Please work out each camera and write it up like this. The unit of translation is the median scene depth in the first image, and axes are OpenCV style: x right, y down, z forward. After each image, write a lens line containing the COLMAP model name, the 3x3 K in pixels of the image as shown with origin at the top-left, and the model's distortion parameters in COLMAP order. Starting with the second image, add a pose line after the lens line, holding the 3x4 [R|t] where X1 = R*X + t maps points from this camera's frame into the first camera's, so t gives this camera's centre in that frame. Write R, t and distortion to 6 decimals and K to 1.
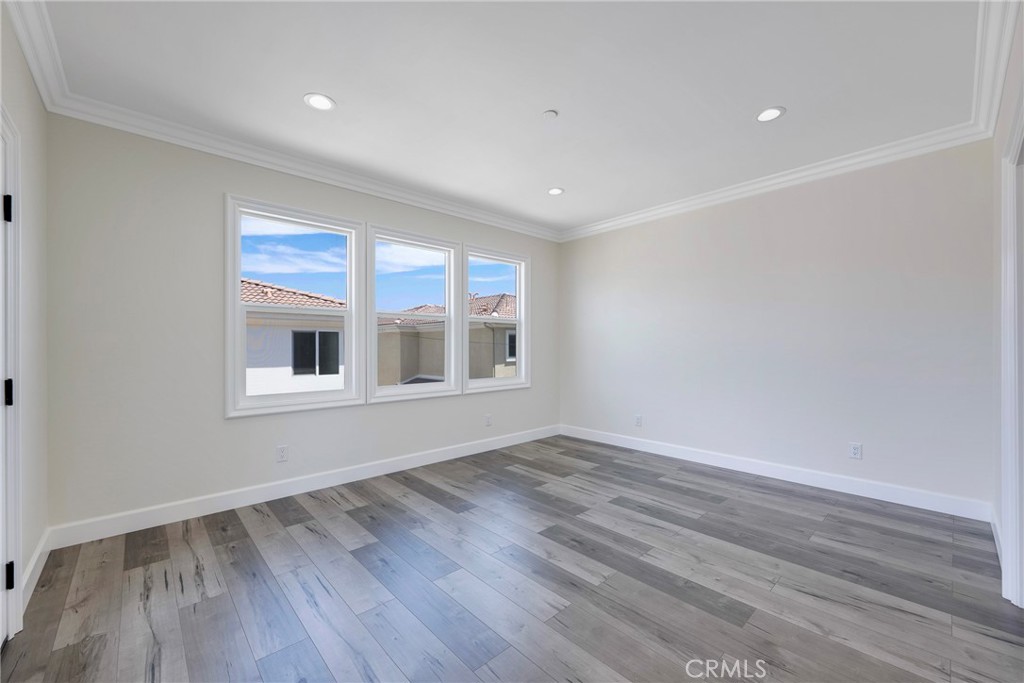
lens RADIAL K [[405.9, 0, 511.4], [0, 405.9, 347.5], [0, 0, 1]] dist [-0.001581, -0.000225]
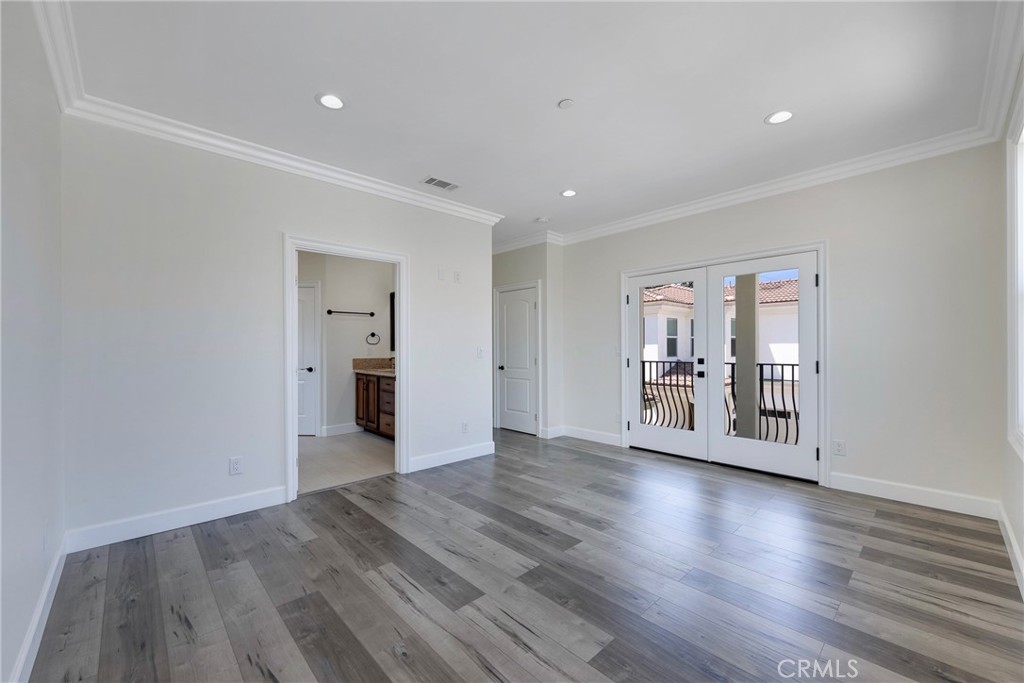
lens RADIAL K [[405.9, 0, 511.4], [0, 405.9, 347.5], [0, 0, 1]] dist [-0.001581, -0.000225]
pose [[-0.999900, 0.008893, -0.011001, 0.233939], [0.008834, 0.999946, 0.005399, -0.009909], [0.011048, 0.005301, -0.999925, 1.912631]]
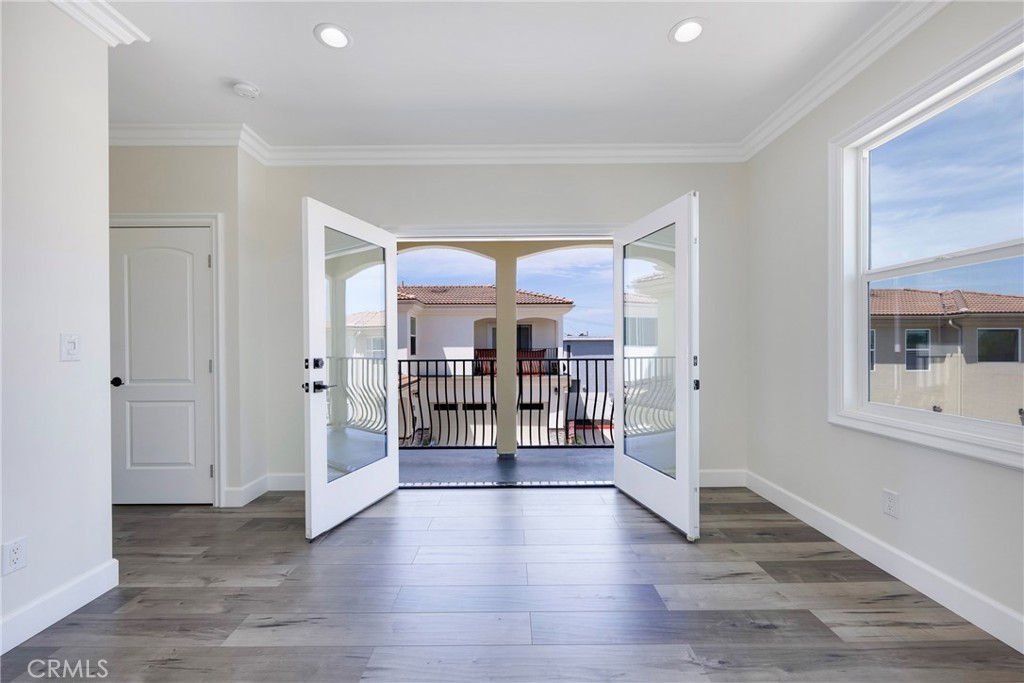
lens RADIAL K [[405.9, 0, 511.4], [0, 405.9, 347.5], [0, 0, 1]] dist [-0.001581, -0.000225]
pose [[-0.676482, 0.011832, -0.736364, 0.344984], [0.005603, 0.999925, 0.010920, 0.014984], [0.736438, 0.003261, -0.676498, 1.197982]]
